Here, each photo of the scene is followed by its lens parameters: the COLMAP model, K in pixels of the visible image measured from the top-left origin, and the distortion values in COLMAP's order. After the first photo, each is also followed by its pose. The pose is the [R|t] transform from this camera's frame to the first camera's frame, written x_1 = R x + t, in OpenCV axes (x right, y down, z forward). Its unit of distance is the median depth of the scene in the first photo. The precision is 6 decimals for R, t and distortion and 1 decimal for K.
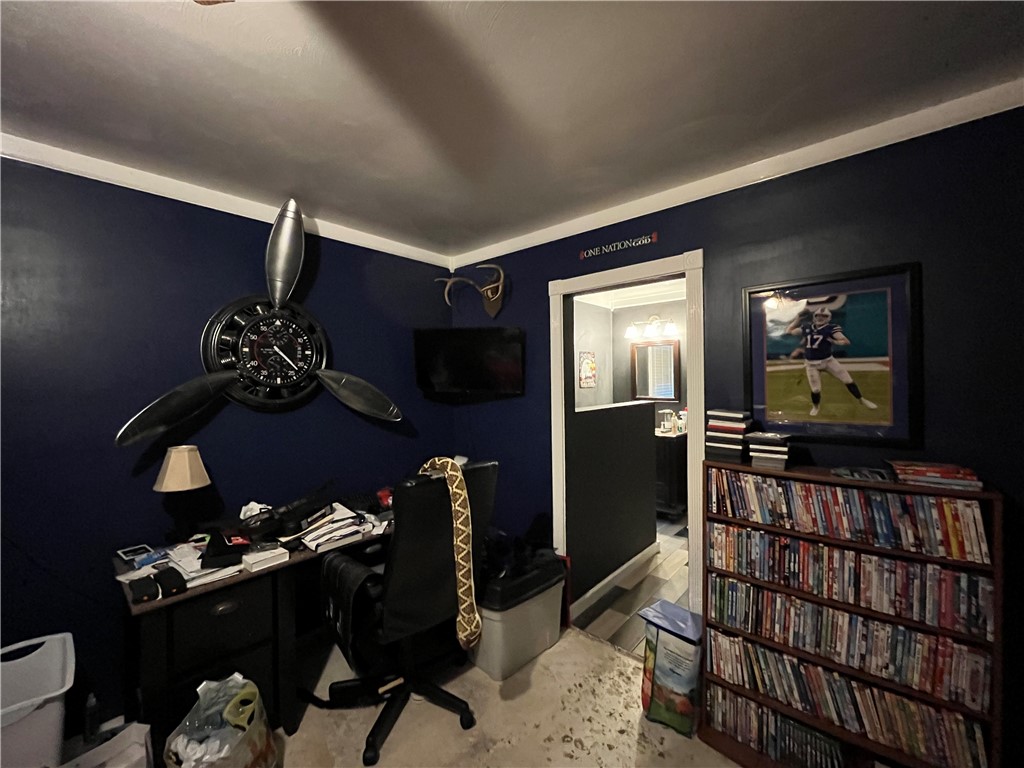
lens RADIAL K [[413.5, 0, 508.0], [0, 413.5, 382.4], [0, 0, 1]] dist [-0.003960, -0.000648]
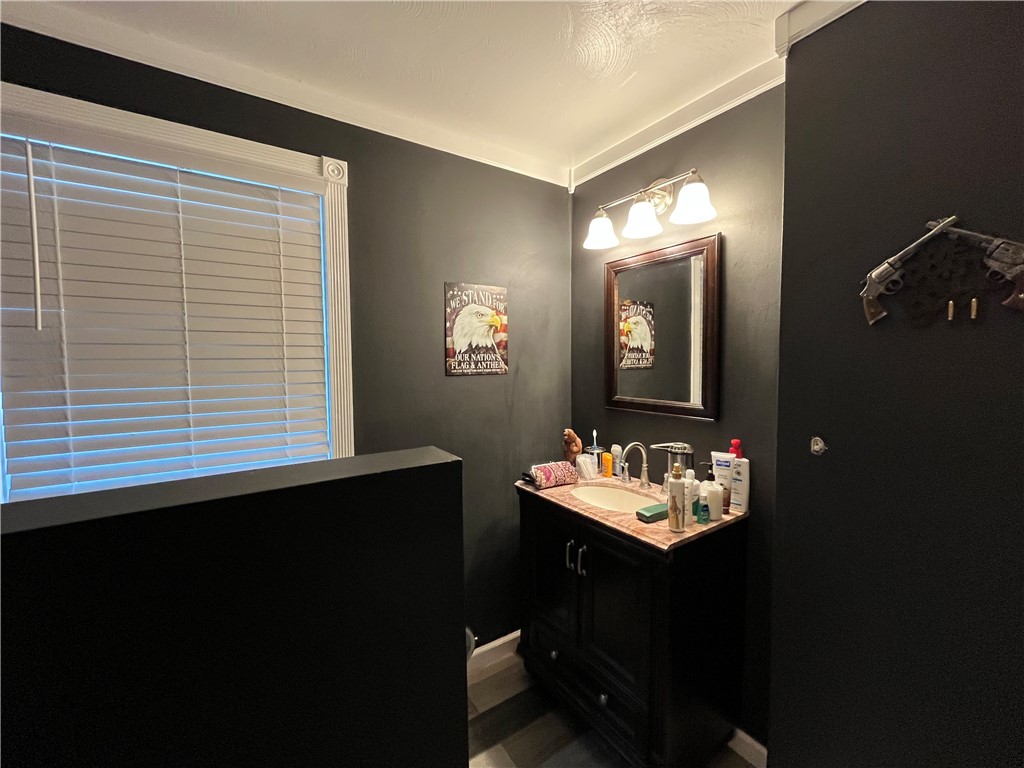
lens RADIAL K [[413.5, 0, 515.7], [0, 413.5, 384.4], [0, 0, 1]] dist [-0.003960, -0.000648]
pose [[0.971051, 0.017662, -0.238218, 0.324071], [-0.005869, 0.998726, 0.050121, 0.001704], [0.238800, -0.047272, 0.969917, 0.615444]]
